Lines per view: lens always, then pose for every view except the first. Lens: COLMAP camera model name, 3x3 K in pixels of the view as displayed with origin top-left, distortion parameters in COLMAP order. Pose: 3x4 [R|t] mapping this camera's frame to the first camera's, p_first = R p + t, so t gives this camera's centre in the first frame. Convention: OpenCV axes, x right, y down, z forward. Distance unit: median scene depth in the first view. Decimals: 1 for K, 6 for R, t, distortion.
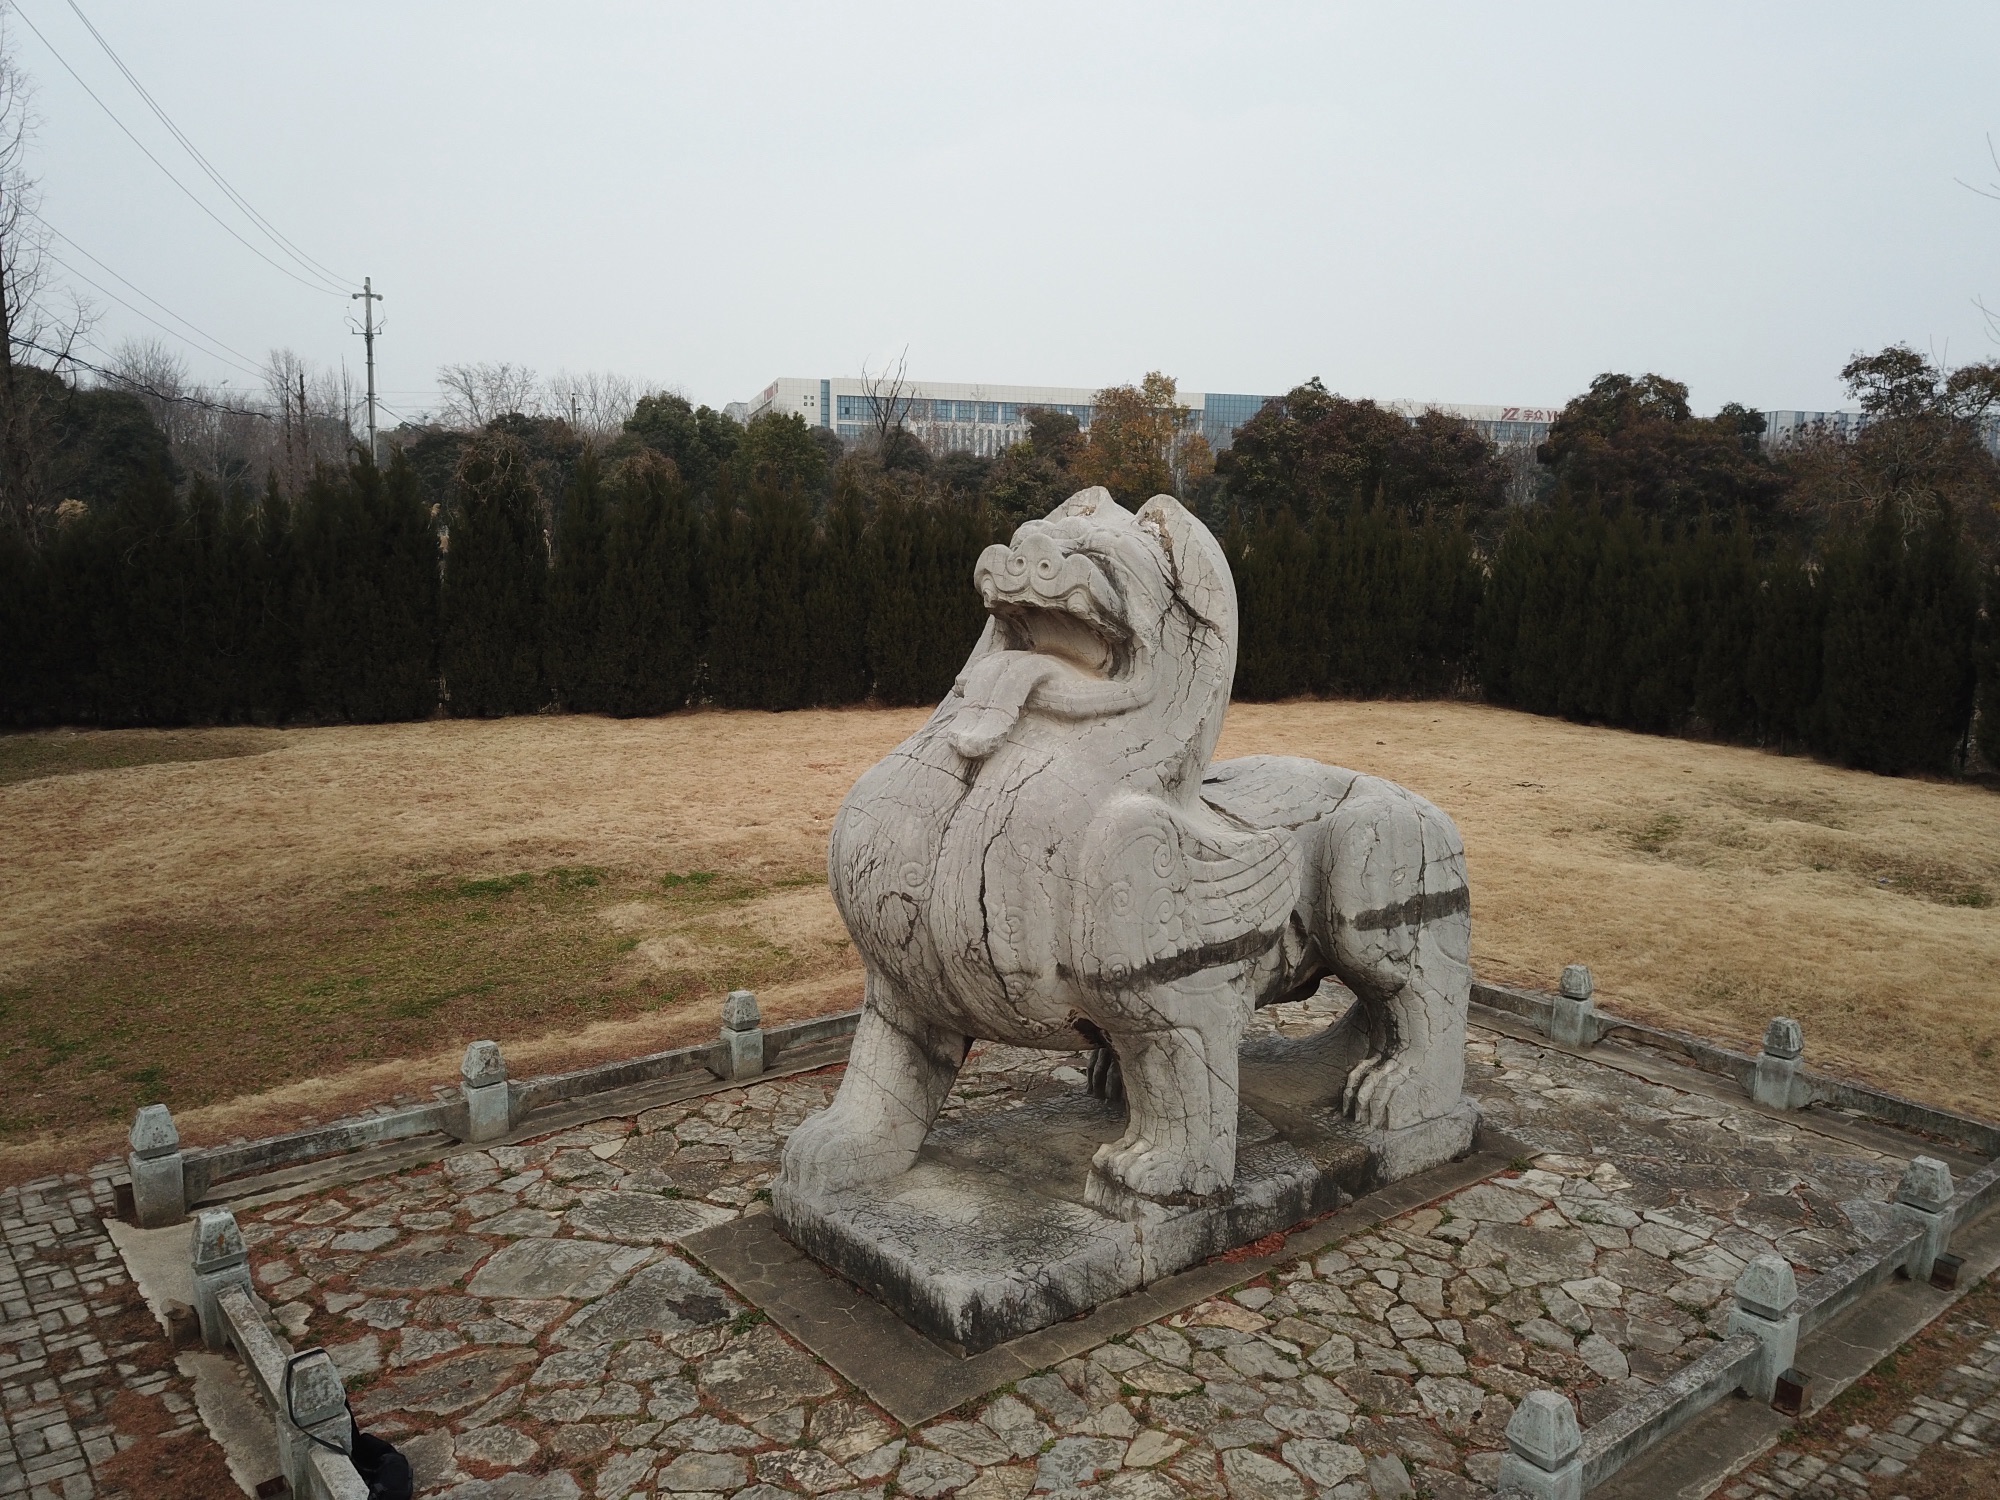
lens RADIAL K [[1520.2, 0, 1000.0], [0, 1520.2, 750.0], [0, 0, 1]] dist [0.007530, 0.001115]
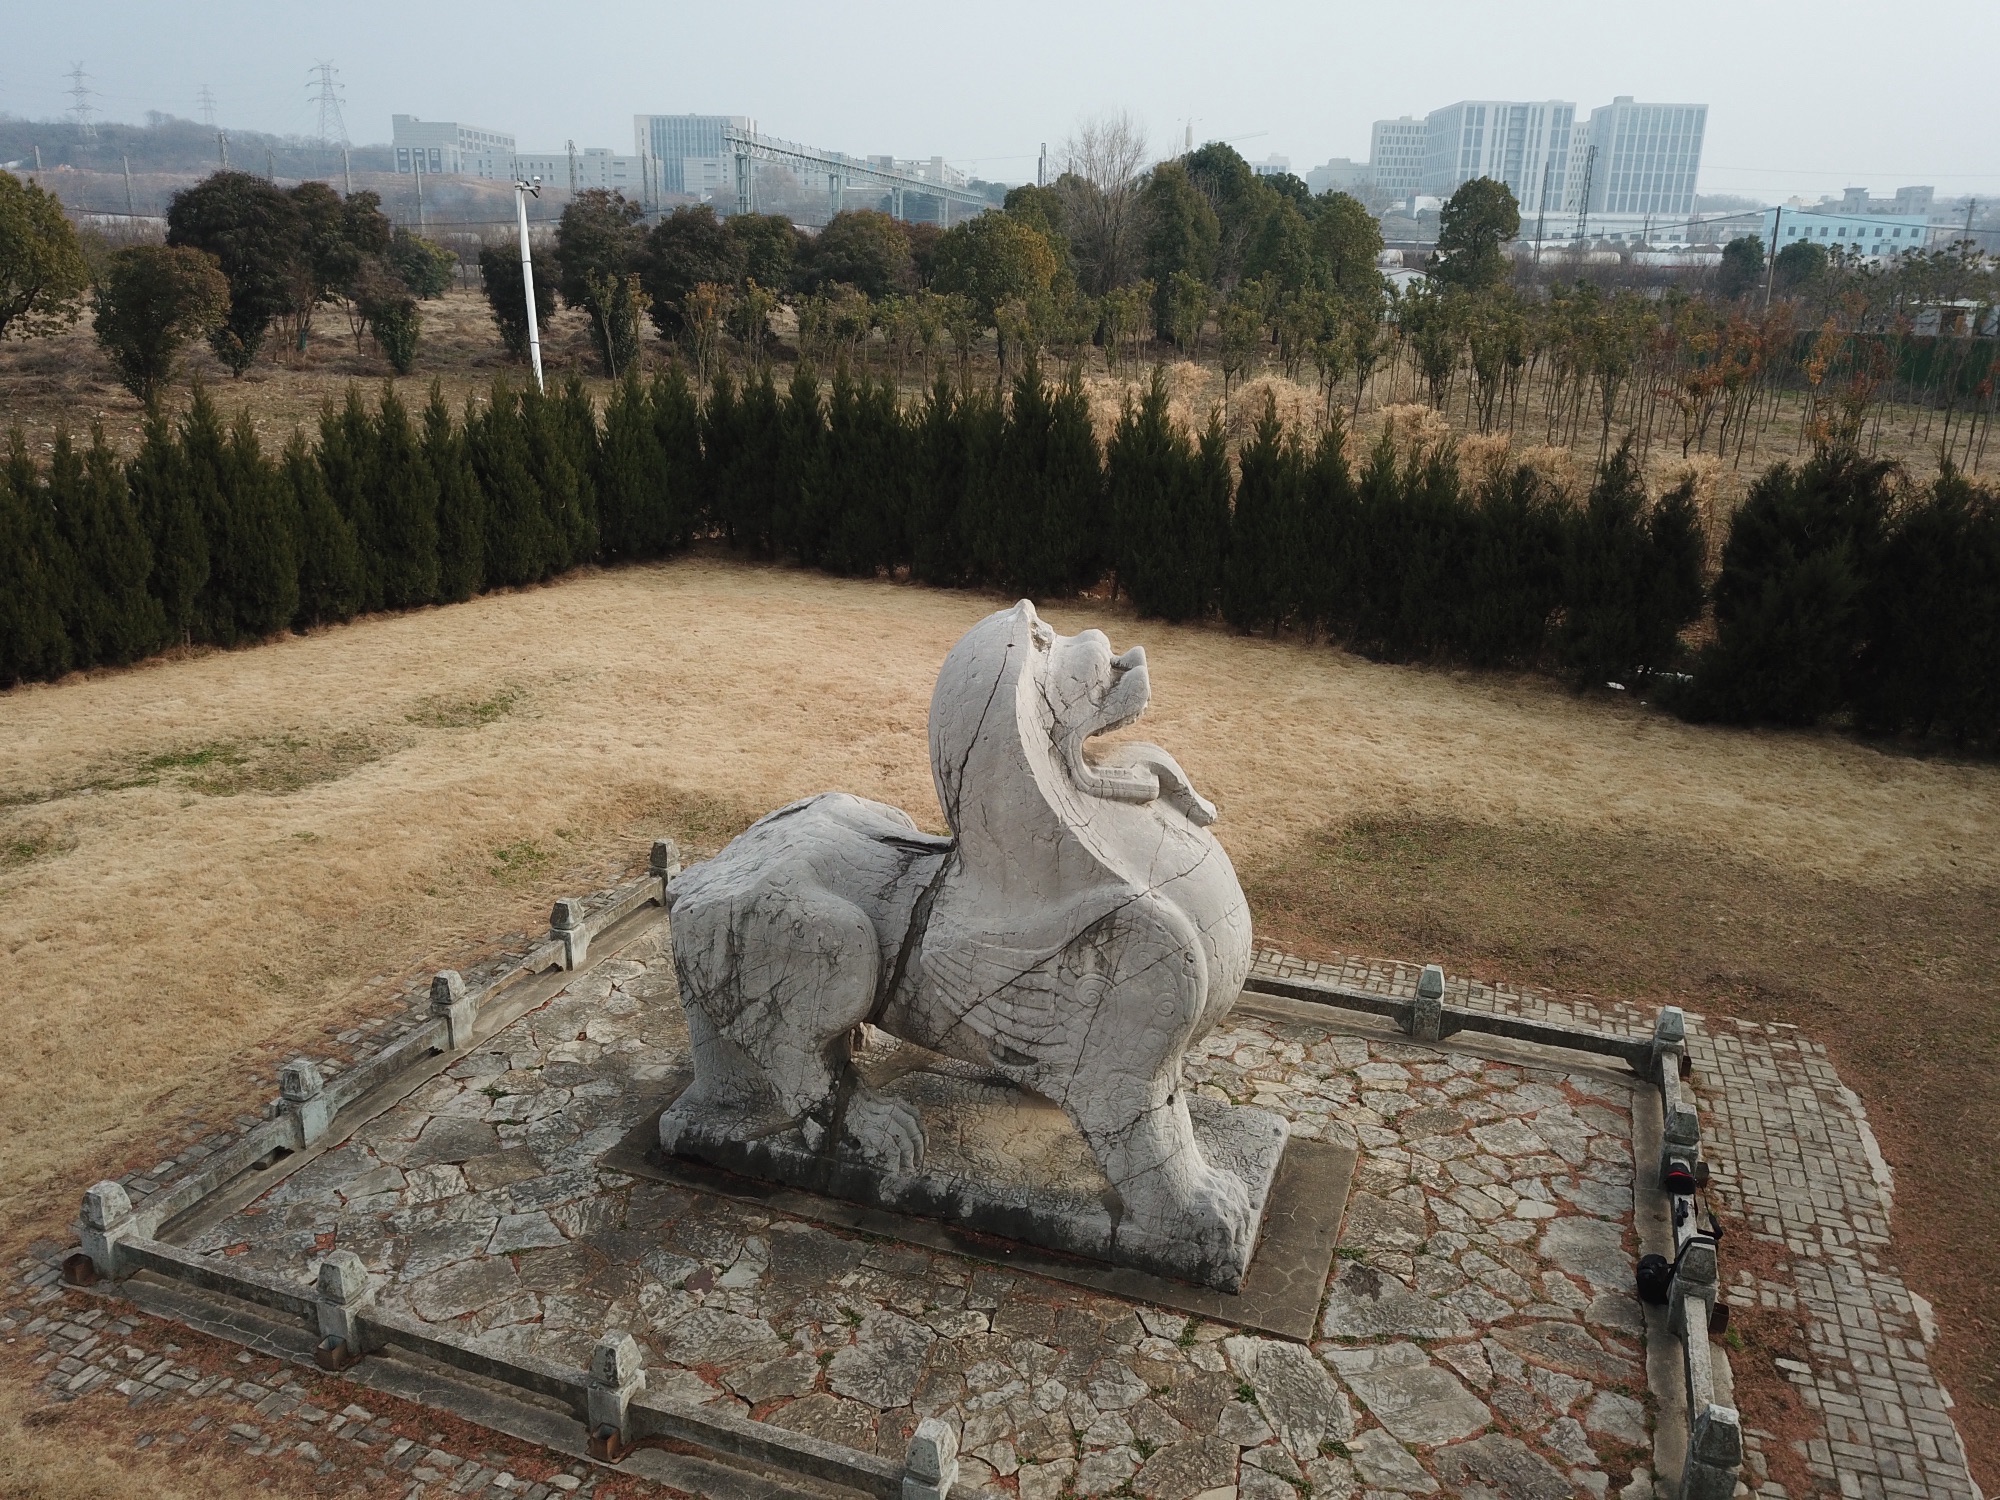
lens RADIAL K [[1520.2, 0, 1000.0], [0, 1520.2, 750.0], [0, 0, 1]] dist [0.007530, 0.001115]
pose [[-0.507280, -0.291010, 0.811159, -0.914035], [0.100353, 0.914908, 0.390990, -0.546581], [-0.855918, 0.279744, -0.434911, 1.634115]]
